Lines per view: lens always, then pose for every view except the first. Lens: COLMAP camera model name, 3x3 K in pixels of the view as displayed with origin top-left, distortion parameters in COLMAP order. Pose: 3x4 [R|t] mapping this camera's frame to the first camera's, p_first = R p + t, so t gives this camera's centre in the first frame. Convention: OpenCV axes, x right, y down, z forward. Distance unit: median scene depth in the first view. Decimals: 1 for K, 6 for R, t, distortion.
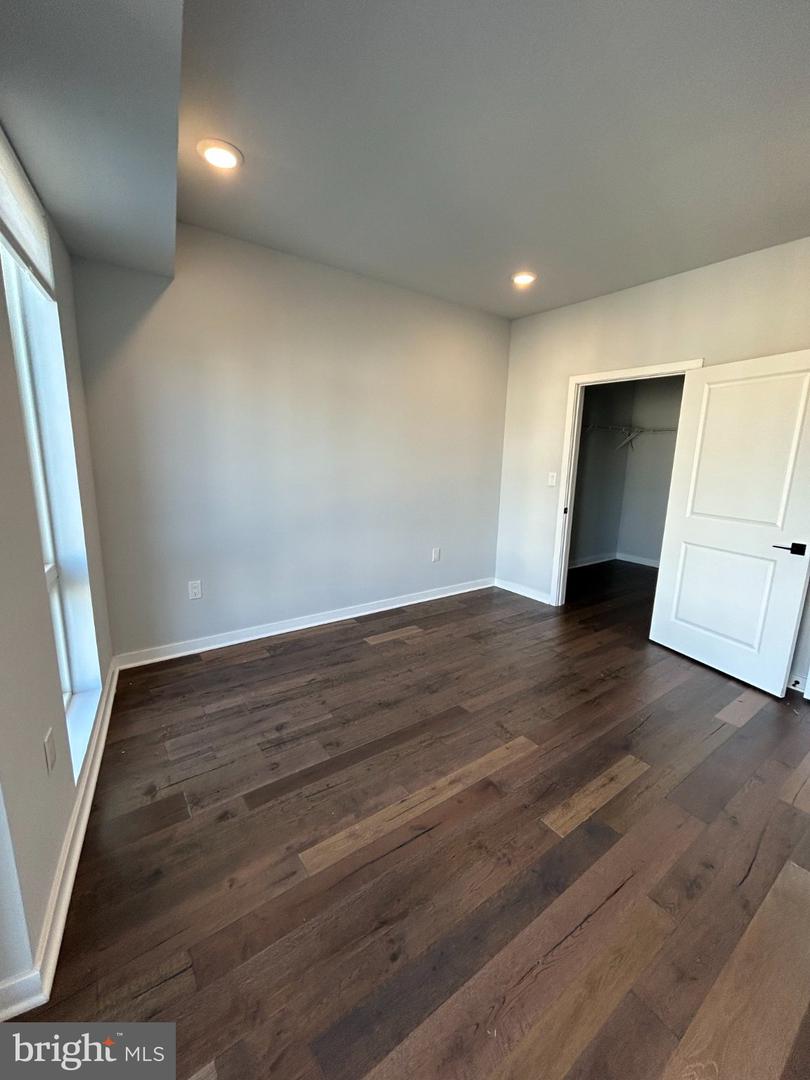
lens RADIAL K [[443.7, 0, 405.0], [0, 443.7, 540.0], [0, 0, 1]] dist [-0.000771, 0.000747]
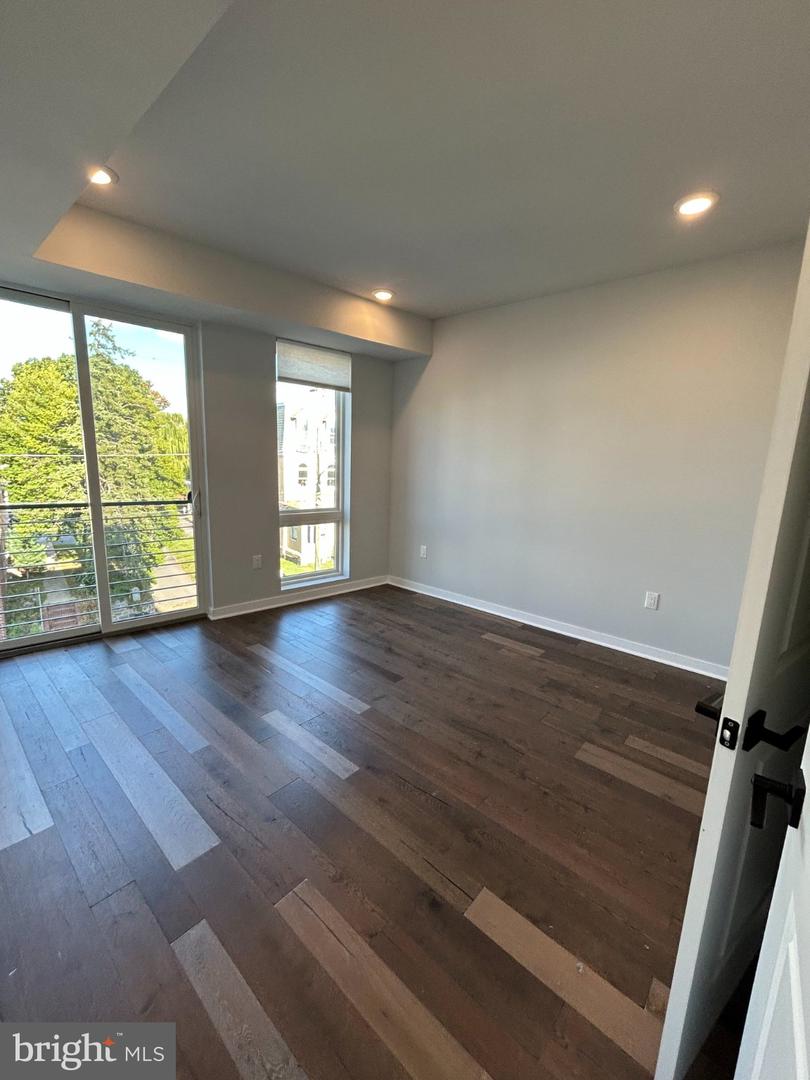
lens RADIAL K [[443.7, 0, 405.0], [0, 443.7, 540.0], [0, 0, 1]] dist [-0.000771, 0.000747]
pose [[0.211862, 0.159678, -0.964167, 0.924558], [-0.219653, 0.969101, 0.112229, -0.079809], [0.952296, 0.188005, 0.240390, 0.522455]]
